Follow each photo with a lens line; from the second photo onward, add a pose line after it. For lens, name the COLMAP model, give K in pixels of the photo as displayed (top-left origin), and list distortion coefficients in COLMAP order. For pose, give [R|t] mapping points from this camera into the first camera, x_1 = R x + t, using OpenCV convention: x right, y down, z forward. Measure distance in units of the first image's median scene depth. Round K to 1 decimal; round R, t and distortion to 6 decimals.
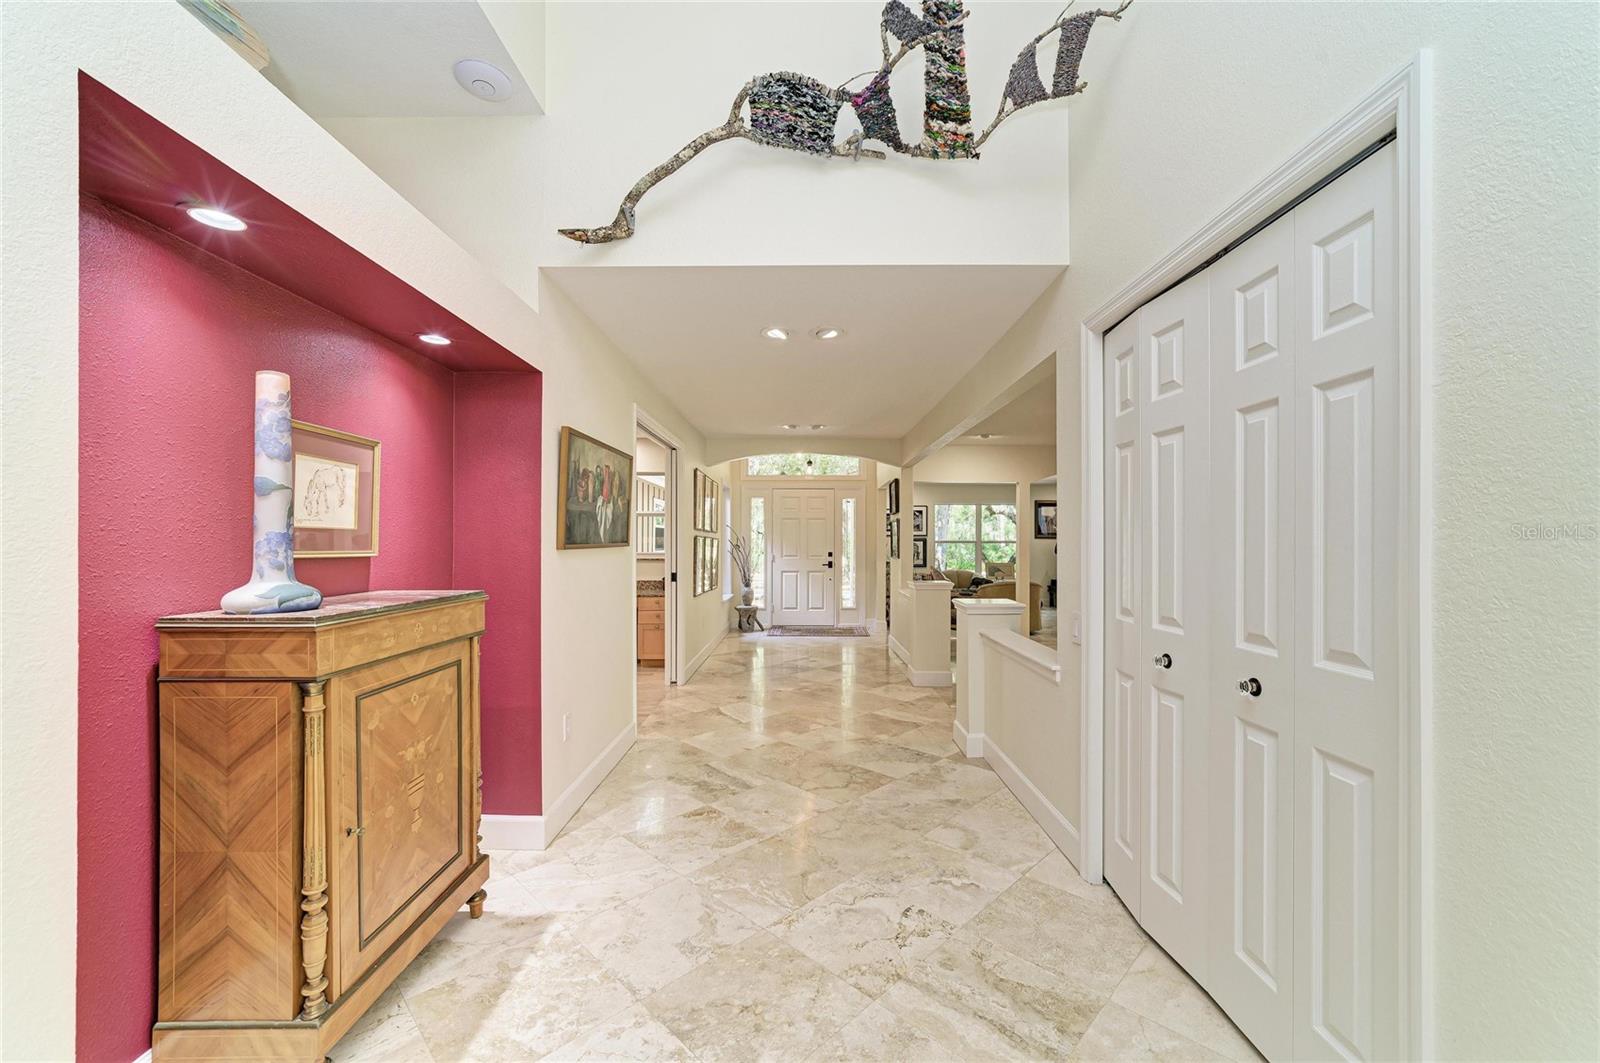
lens RADIAL K [[637.9, 0, 814.1], [0, 637.9, 536.5], [0, 0, 1]] dist [-0.002431, 0.002256]
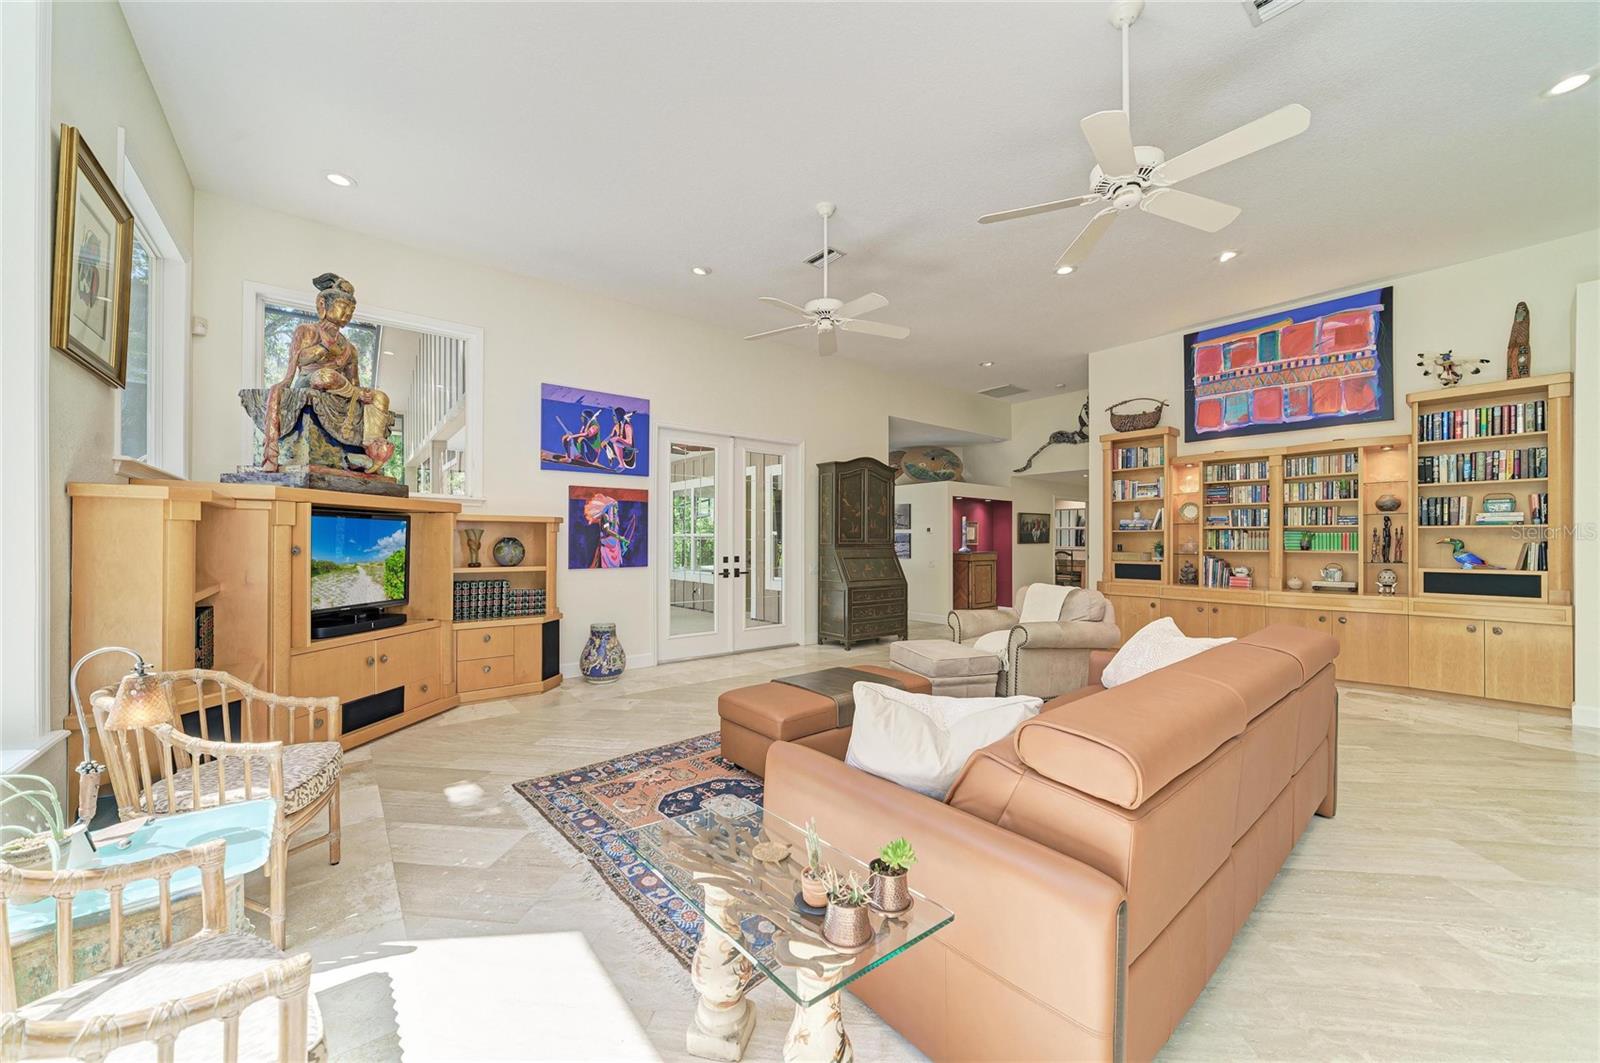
lens RADIAL K [[574.5, 0, 798.9], [0, 574.5, 540.0], [0, 0, 1]] dist [-0.010163, 0.000979]
pose [[0.612984, -0.005313, -0.790077, 1.831788], [0.012126, 0.999923, 0.002684, -0.032106], [0.790002, -0.011226, 0.613002, -2.618688]]
